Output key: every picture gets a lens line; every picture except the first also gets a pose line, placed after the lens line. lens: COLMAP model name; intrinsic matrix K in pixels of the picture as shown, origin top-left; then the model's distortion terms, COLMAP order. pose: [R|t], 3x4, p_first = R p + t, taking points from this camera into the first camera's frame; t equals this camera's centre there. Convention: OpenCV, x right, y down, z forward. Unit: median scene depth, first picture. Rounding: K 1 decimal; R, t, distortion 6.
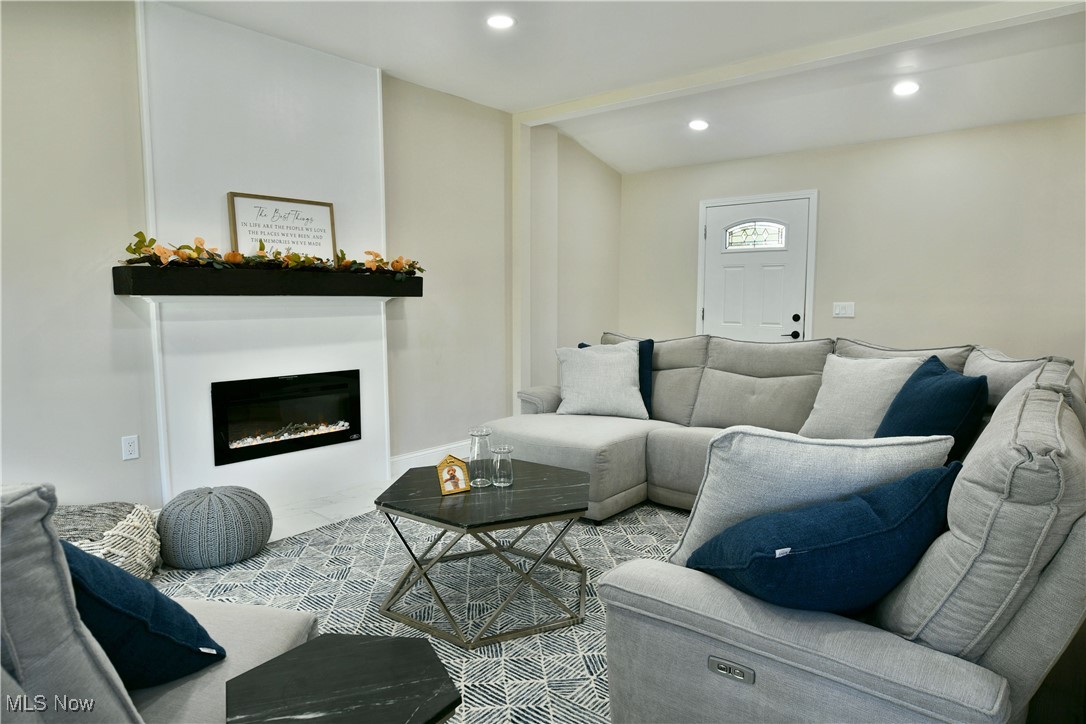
lens RADIAL K [[662.0, 0, 540.3], [0, 662.0, 365.6], [0, 0, 1]] dist [-0.000945, -0.018458]
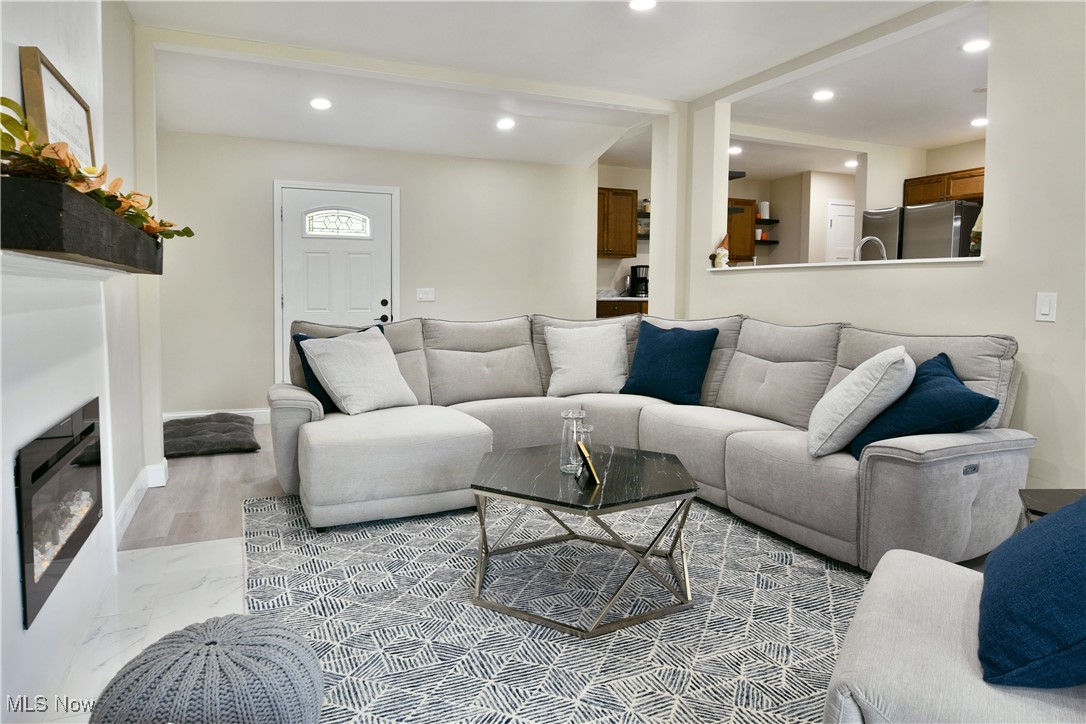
lens RADIAL K [[657.5, 0, 542.6], [0, 657.5, 331.1], [0, 0, 1]] dist [0.000451, -0.016963]
pose [[0.444314, -0.053930, 0.894247, -0.707113], [0.089733, 0.995846, 0.015472, -0.029408], [-0.891366, 0.073369, 0.447307, 0.446940]]
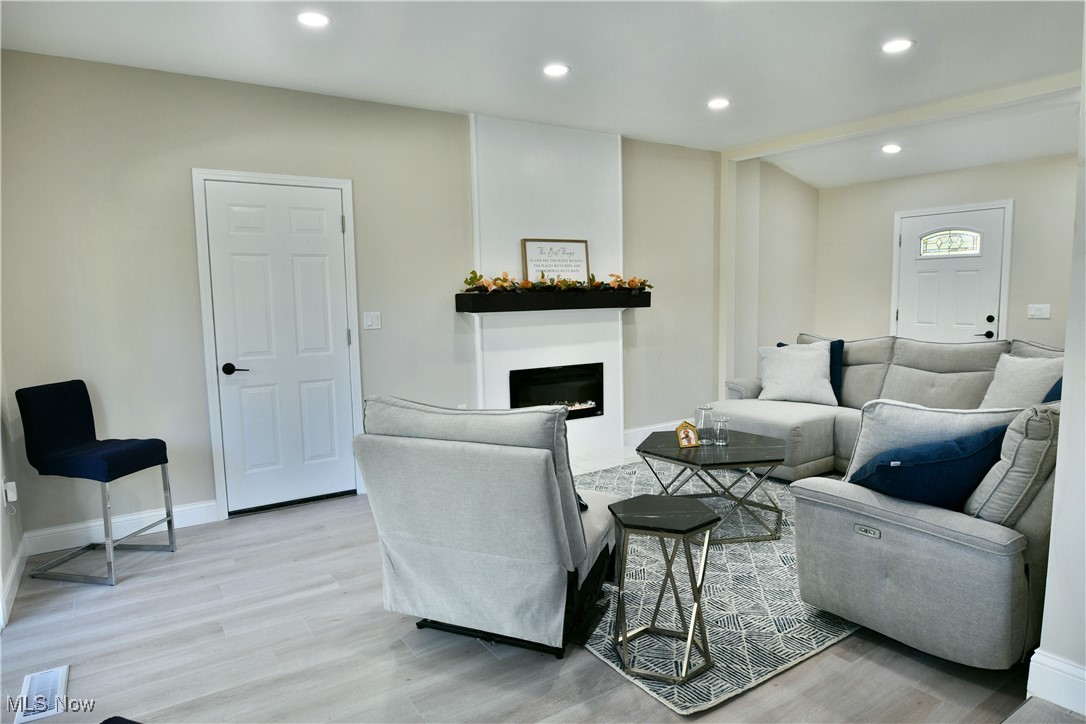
lens RADIAL K [[662.0, 0, 540.3], [0, 662.0, 365.6], [0, 0, 1]] dist [-0.000945, -0.018458]
pose [[0.960317, 0.011668, -0.278668, -0.026586], [-0.008994, 0.999900, 0.010871, -0.001603], [0.278767, -0.007933, 0.960326, -0.361993]]
